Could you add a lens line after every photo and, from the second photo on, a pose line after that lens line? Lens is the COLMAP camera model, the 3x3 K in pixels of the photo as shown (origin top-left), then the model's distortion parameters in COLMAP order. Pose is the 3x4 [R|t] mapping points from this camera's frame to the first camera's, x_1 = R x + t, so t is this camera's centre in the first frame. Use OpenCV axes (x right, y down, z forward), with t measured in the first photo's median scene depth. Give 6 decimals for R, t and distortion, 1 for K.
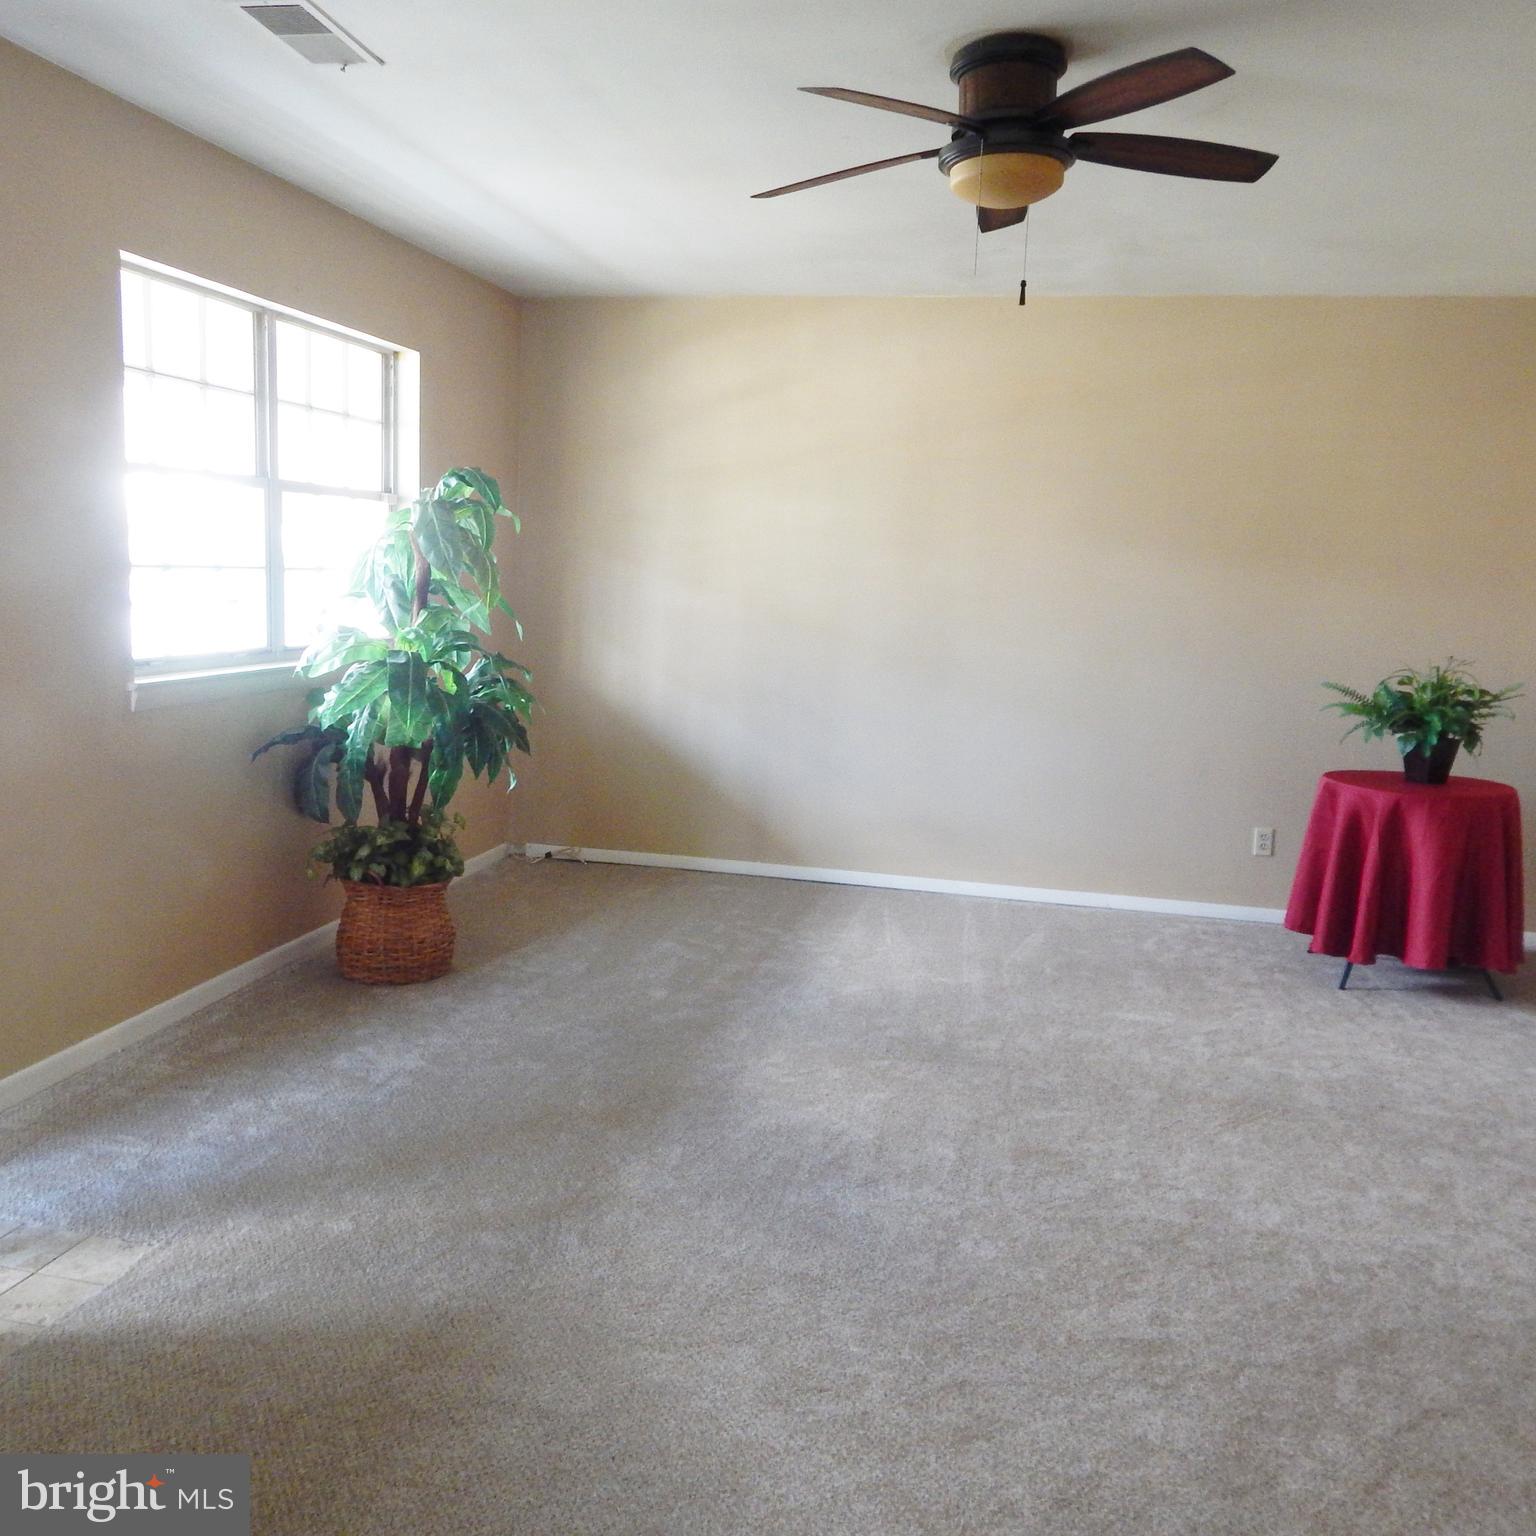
lens RADIAL K [[1350.1, 0, 761.5], [0, 1350.1, 766.3], [0, 0, 1]] dist [0.008176, -0.003698]
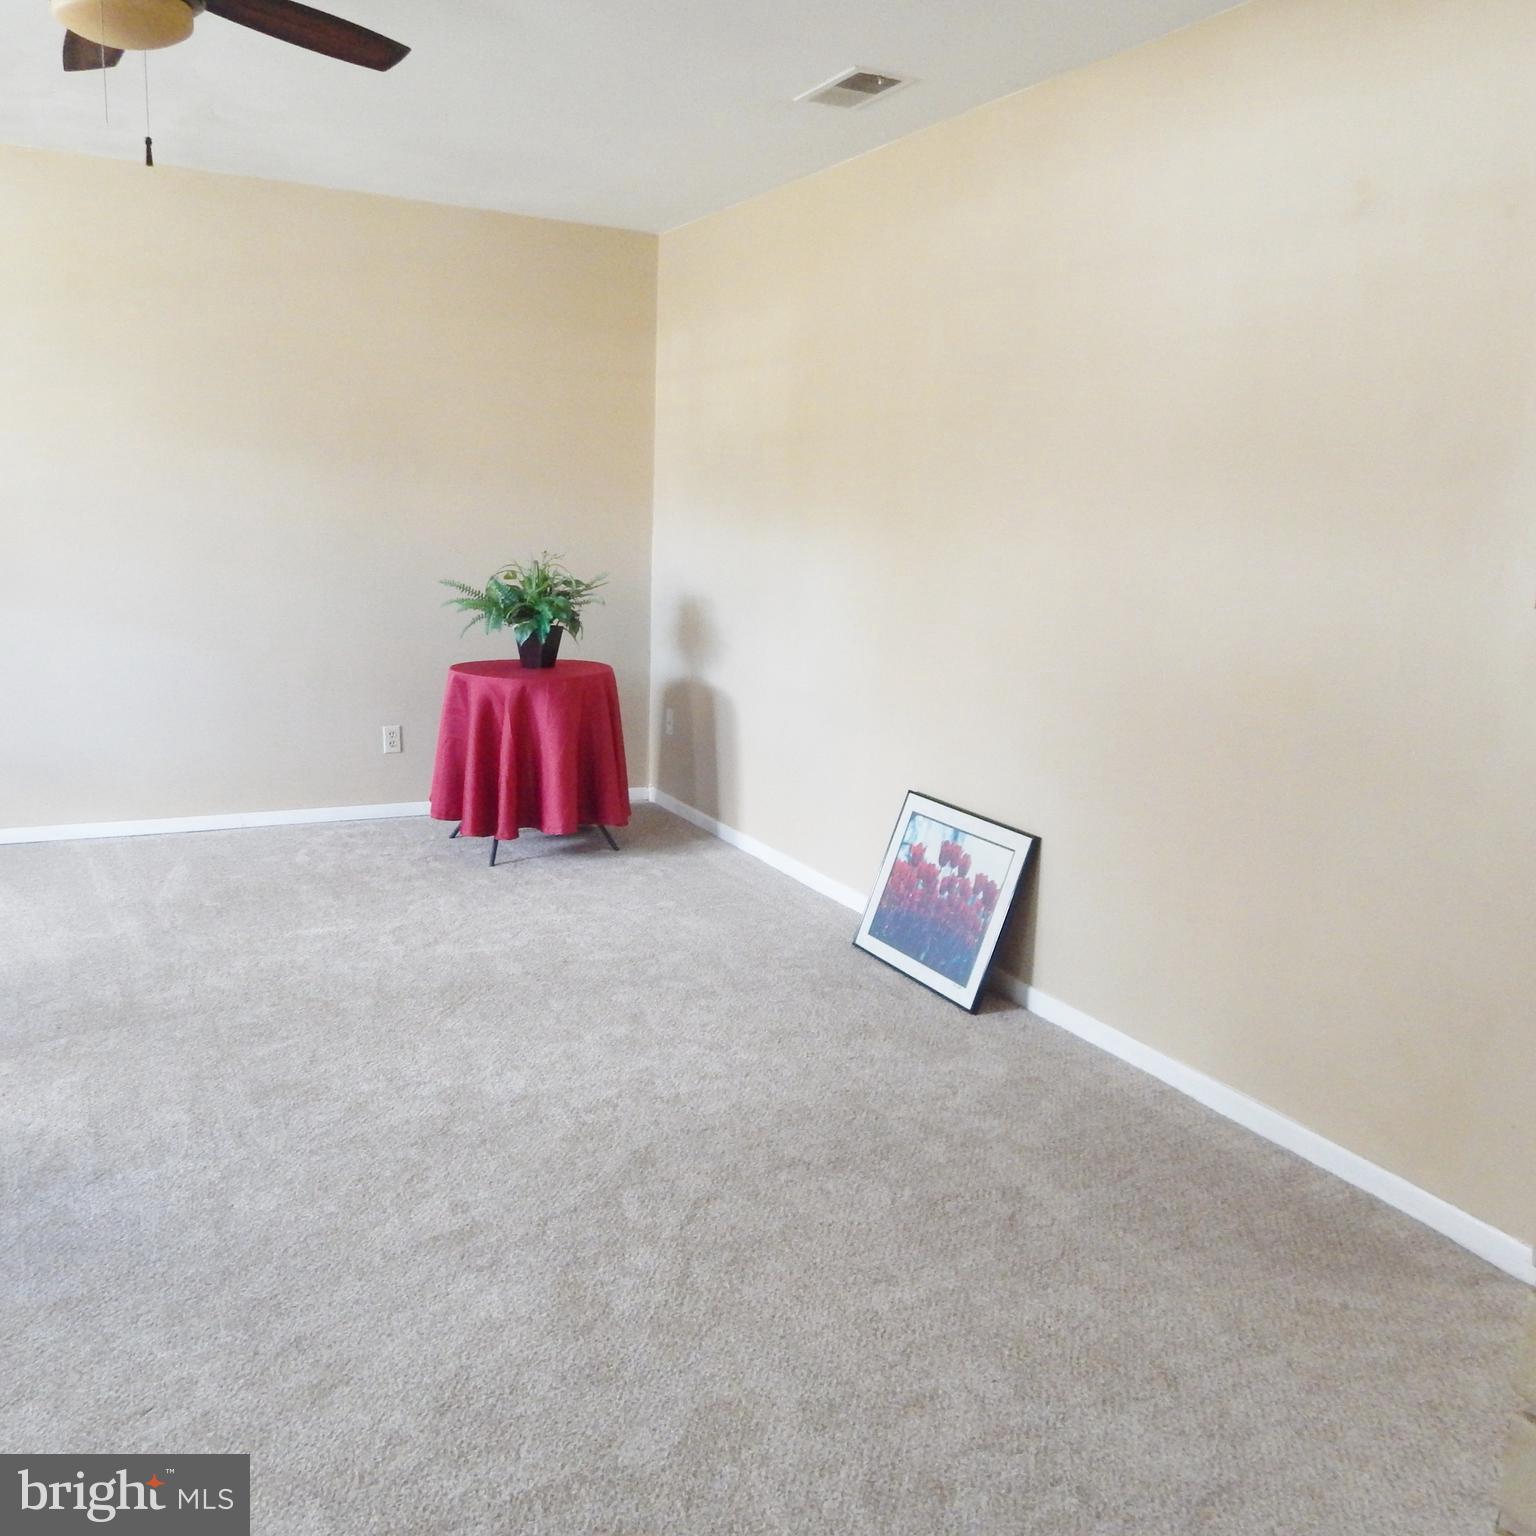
lens RADIAL K [[1350.1, 0, 761.5], [0, 1350.1, 766.3], [0, 0, 1]] dist [0.008176, -0.003698]
pose [[0.767082, -0.133339, 0.627540, -0.090879], [0.088027, 0.990787, 0.102921, -0.006964], [-0.635482, -0.023709, 0.771752, 0.045999]]
